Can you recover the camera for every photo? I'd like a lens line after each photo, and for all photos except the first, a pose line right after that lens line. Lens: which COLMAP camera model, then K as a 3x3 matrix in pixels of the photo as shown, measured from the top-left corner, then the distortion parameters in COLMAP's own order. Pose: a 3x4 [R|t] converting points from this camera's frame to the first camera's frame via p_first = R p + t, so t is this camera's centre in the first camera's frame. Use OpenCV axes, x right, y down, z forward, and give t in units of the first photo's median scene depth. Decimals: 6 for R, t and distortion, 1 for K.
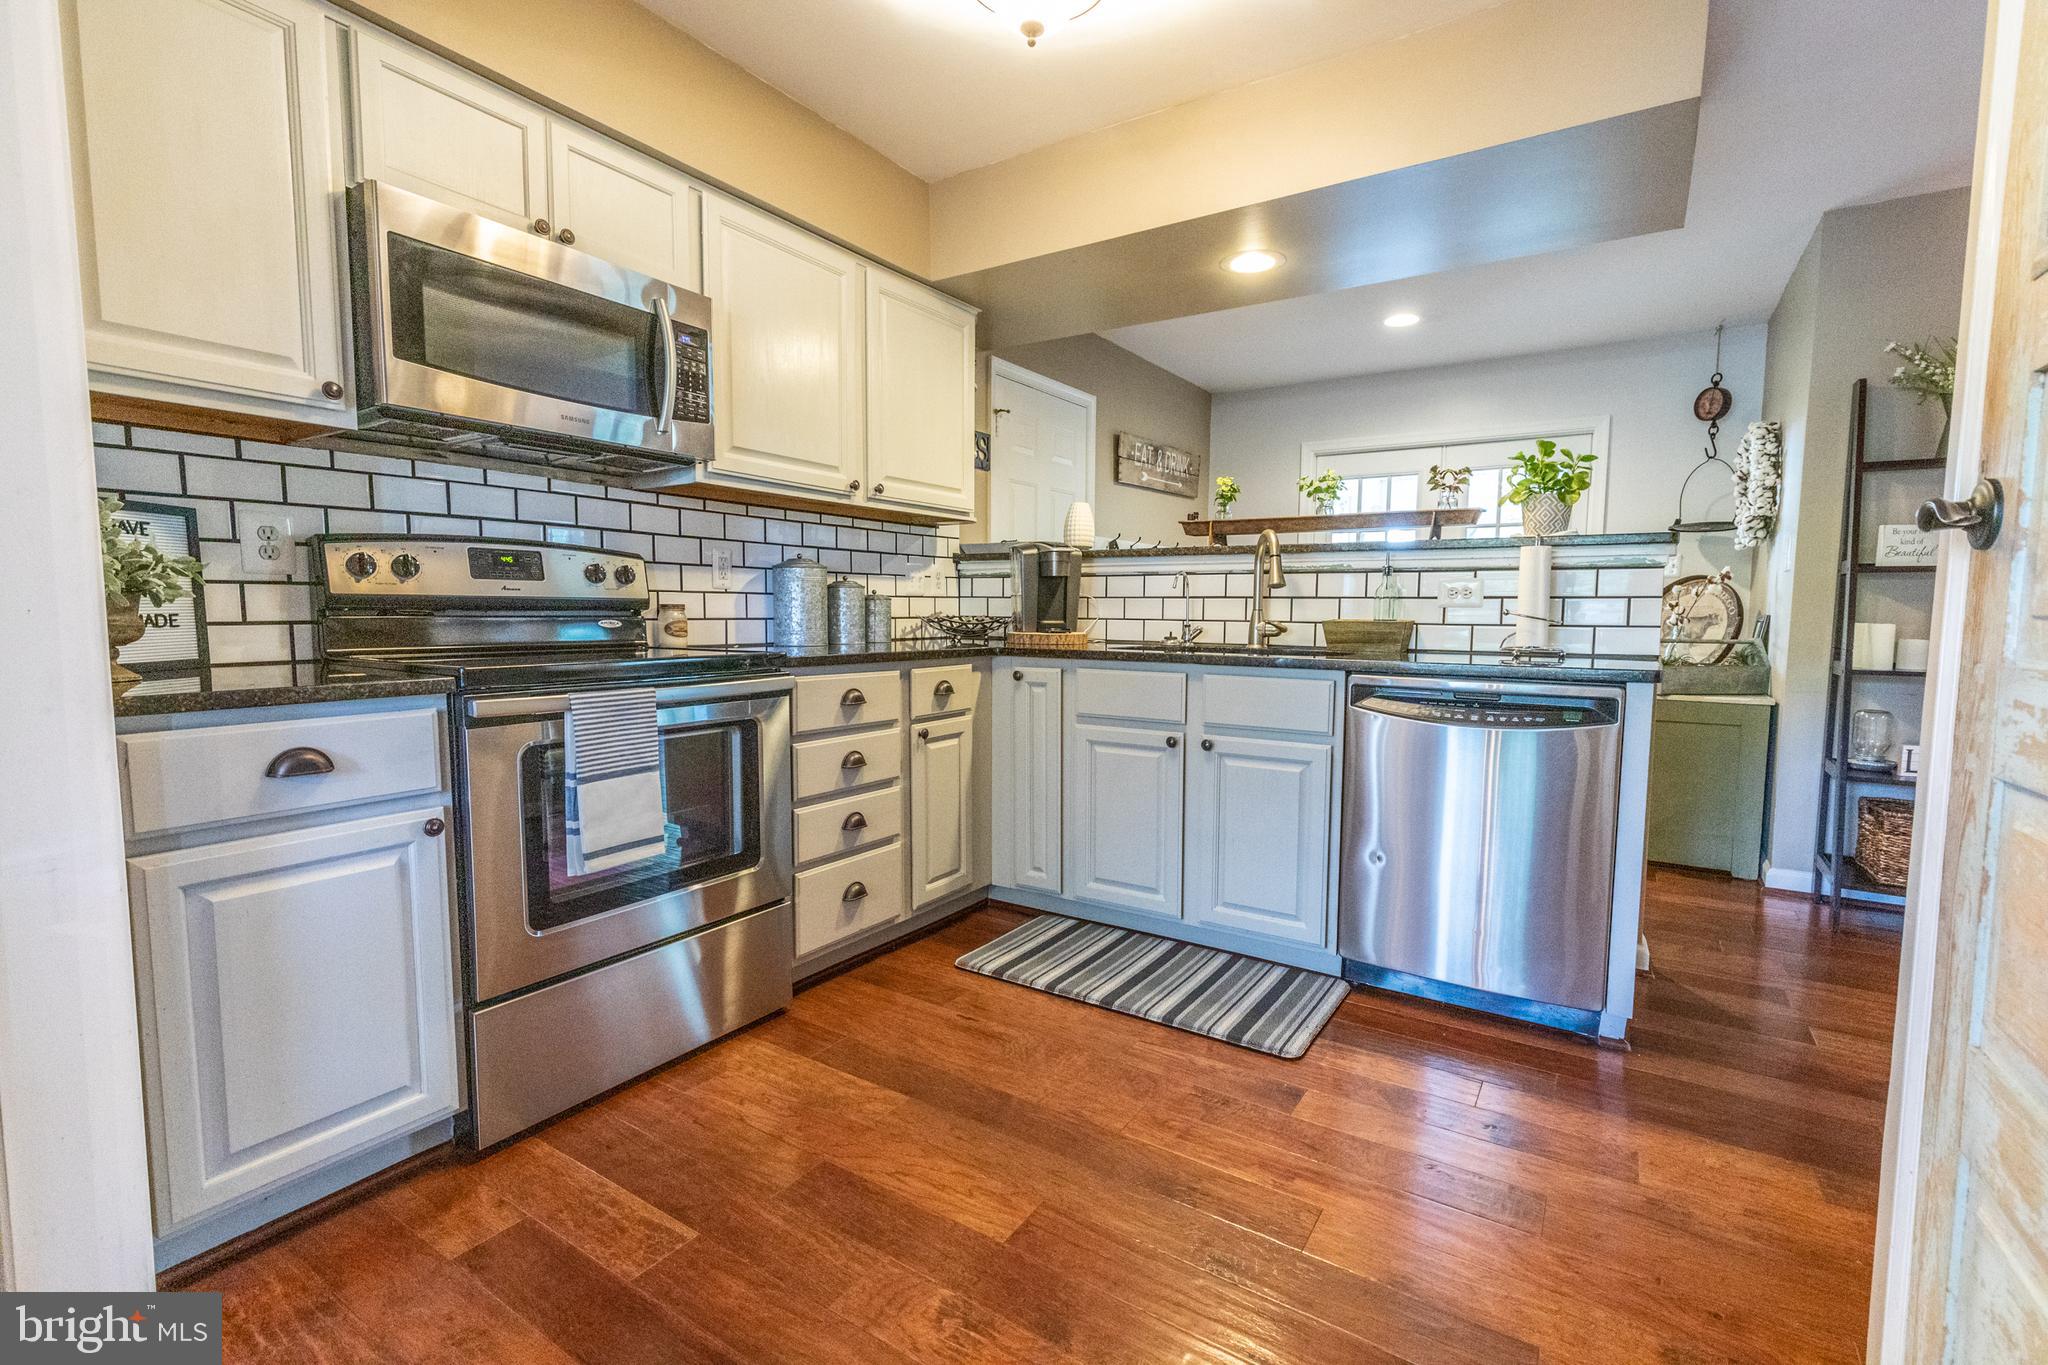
lens RADIAL K [[916.3, 0, 1038.9], [0, 916.3, 684.3], [0, 0, 1]] dist [0.003915, 0.000370]
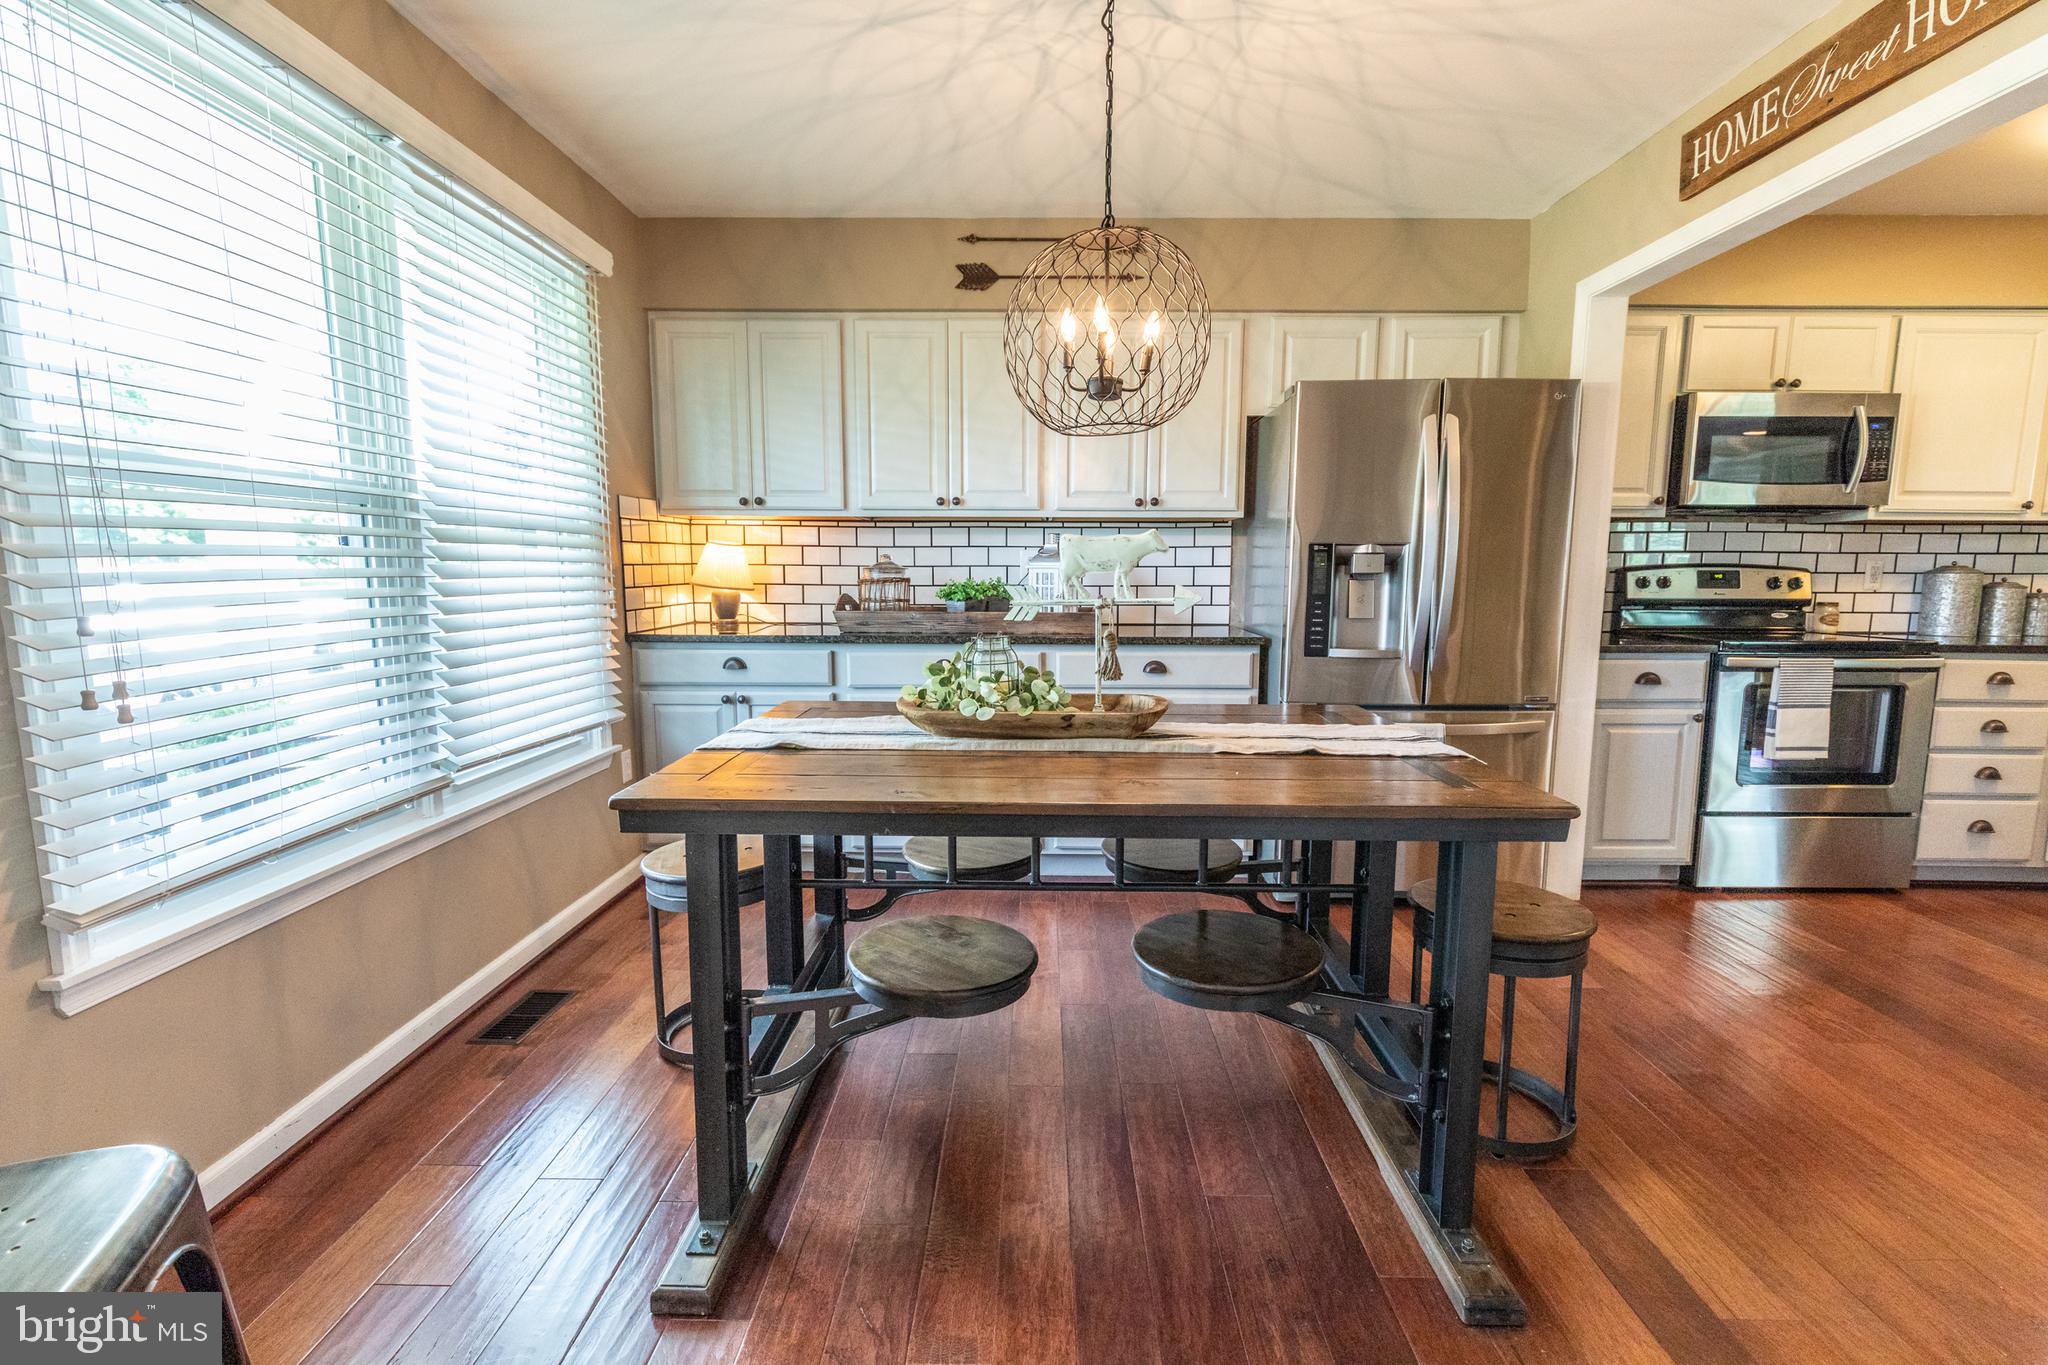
lens RADIAL K [[916.3, 0, 1026.0], [0, 916.3, 682.6], [0, 0, 1]] dist [0.003915, 0.000370]
pose [[0.530567, 0.098239, -0.841931, 0.169170], [-0.069540, 0.994958, 0.072272, 0.022513], [0.844786, 0.020202, 0.534723, -0.895585]]
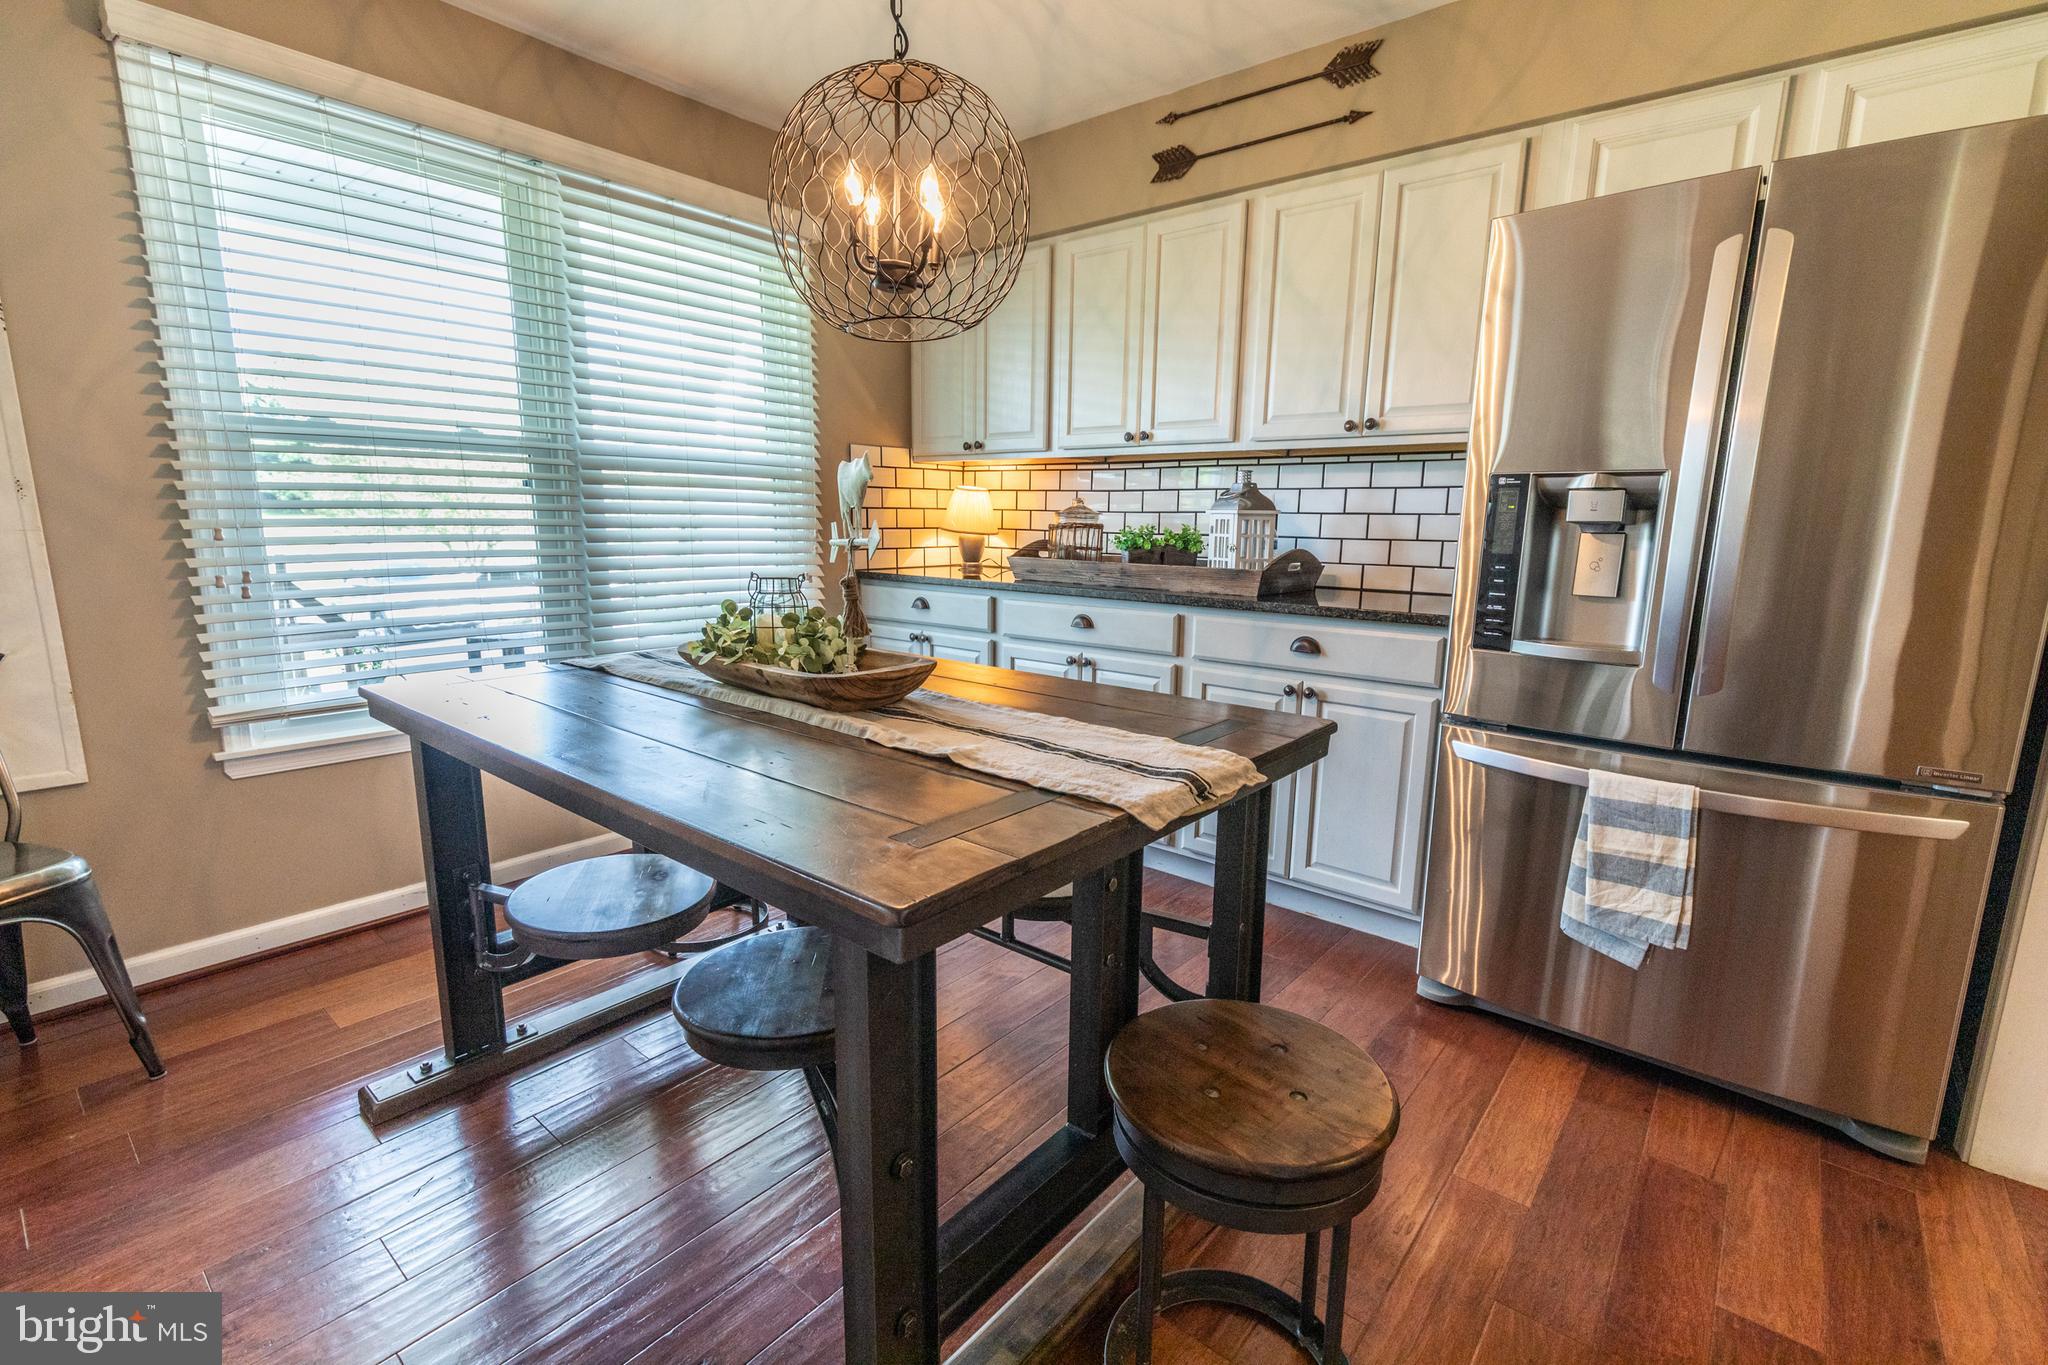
lens RADIAL K [[916.3, 0, 1016.7], [0, 916.3, 688.7], [0, 0, 1]] dist [0.003915, 0.000370]
pose [[-0.123688, 0.171741, -0.977347, 0.182763], [-0.098598, 0.977909, 0.184318, -0.026221], [0.987411, 0.119162, -0.104022, -0.207940]]
